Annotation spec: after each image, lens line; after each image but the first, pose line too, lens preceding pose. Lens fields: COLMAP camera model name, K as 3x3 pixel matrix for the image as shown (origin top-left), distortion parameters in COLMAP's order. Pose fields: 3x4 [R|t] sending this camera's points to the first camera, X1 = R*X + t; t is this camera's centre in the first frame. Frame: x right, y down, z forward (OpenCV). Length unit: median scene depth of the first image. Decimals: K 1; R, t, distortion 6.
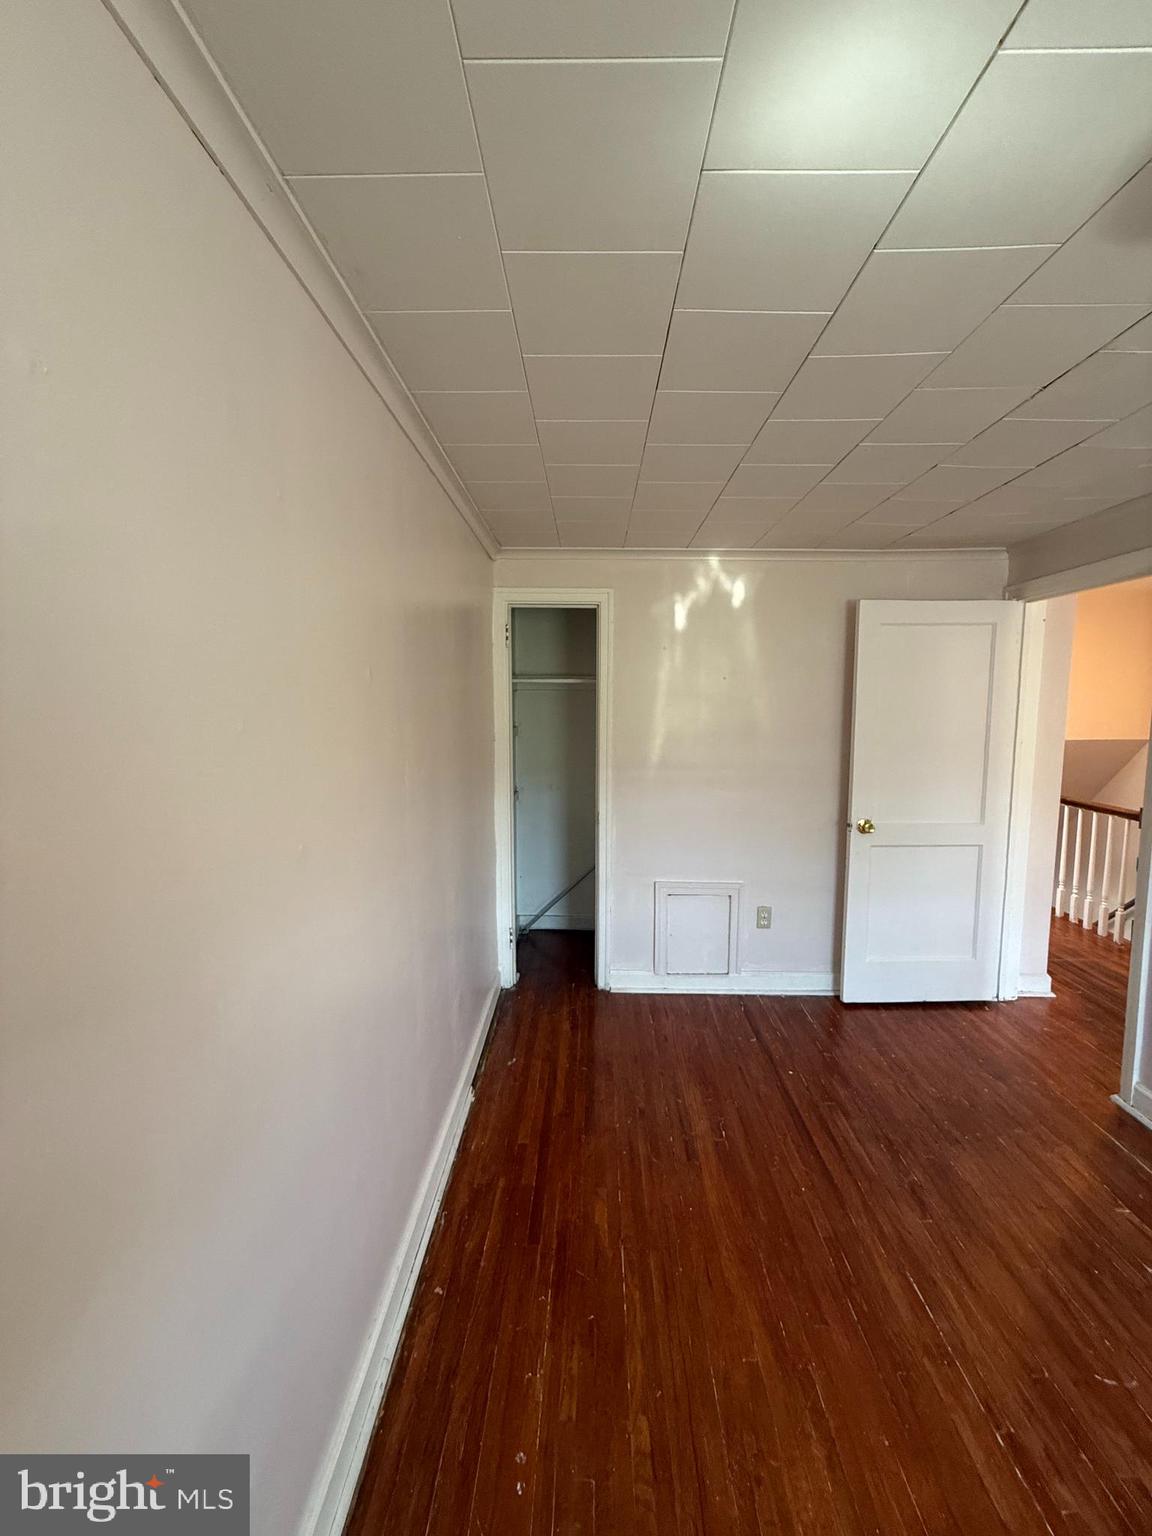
lens RADIAL K [[613.7, 0, 581.3], [0, 613.7, 763.4], [0, 0, 1]] dist [0.002240, -0.000019]
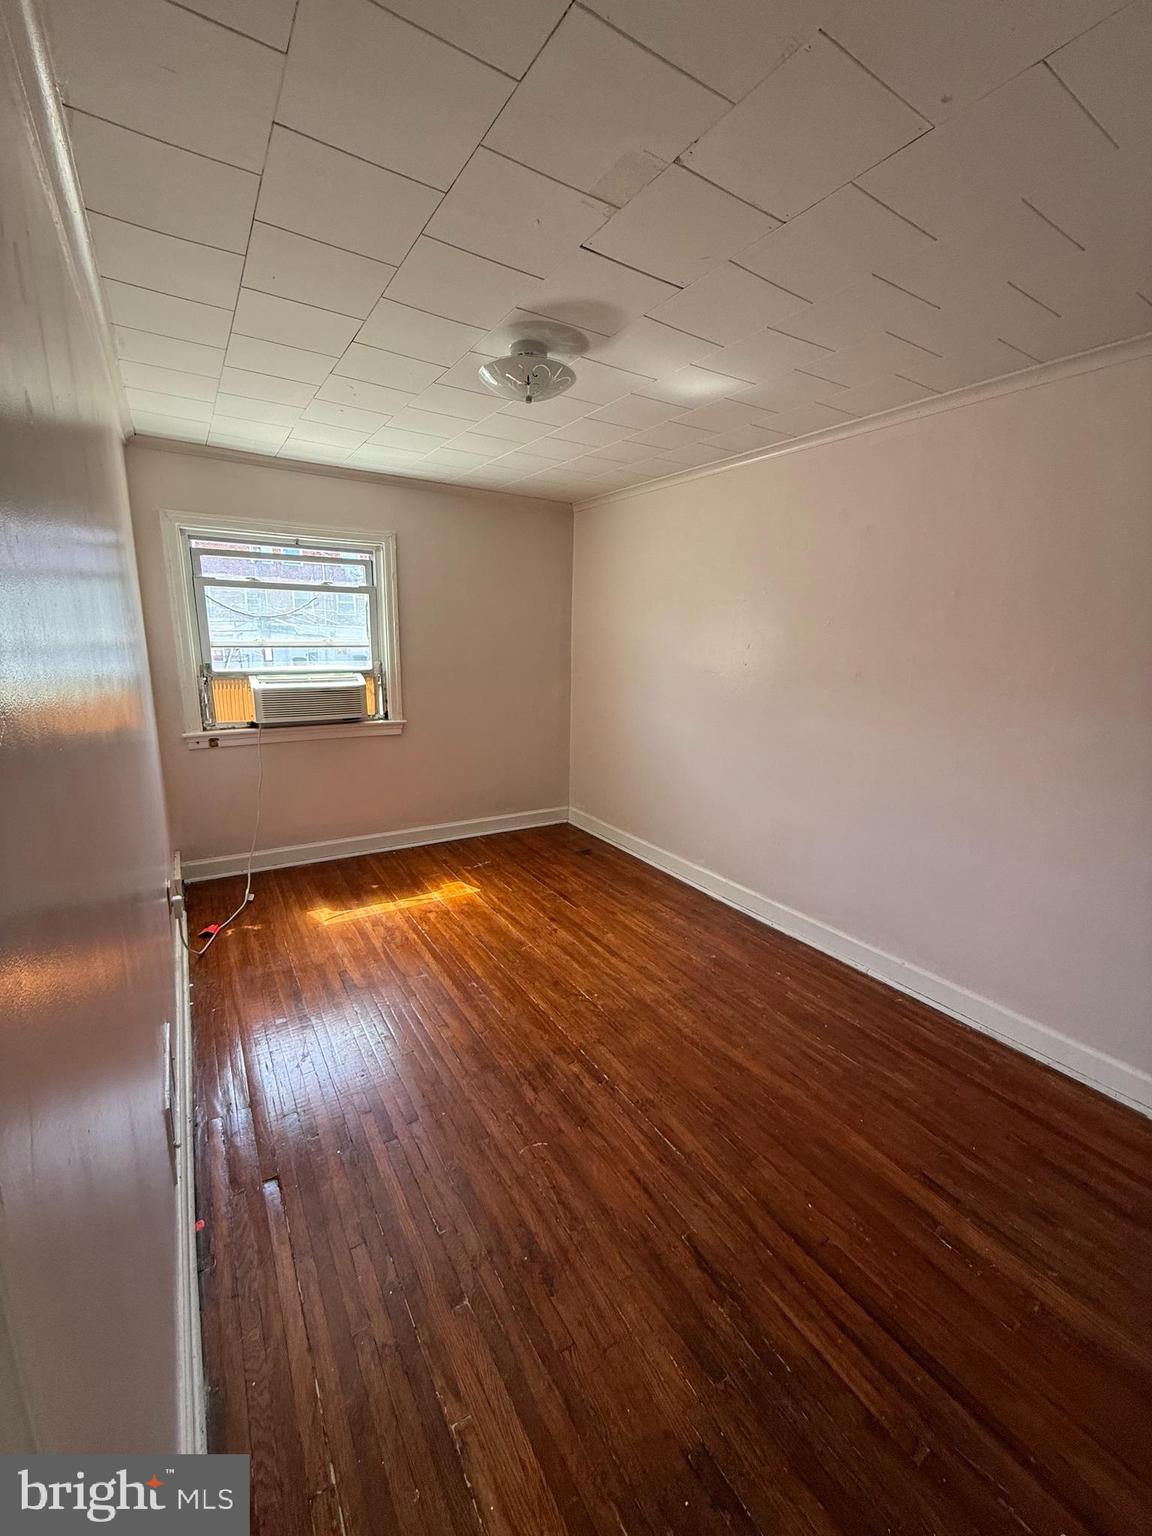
lens RADIAL K [[613.7, 0, 573.4], [0, 613.7, 764.7], [0, 0, 1]] dist [0.002240, -0.000019]
pose [[-0.833316, 0.104667, -0.542798, 1.258903], [-0.074208, 0.951843, 0.297469, -0.113596], [0.547794, 0.288166, -0.785419, 1.623841]]
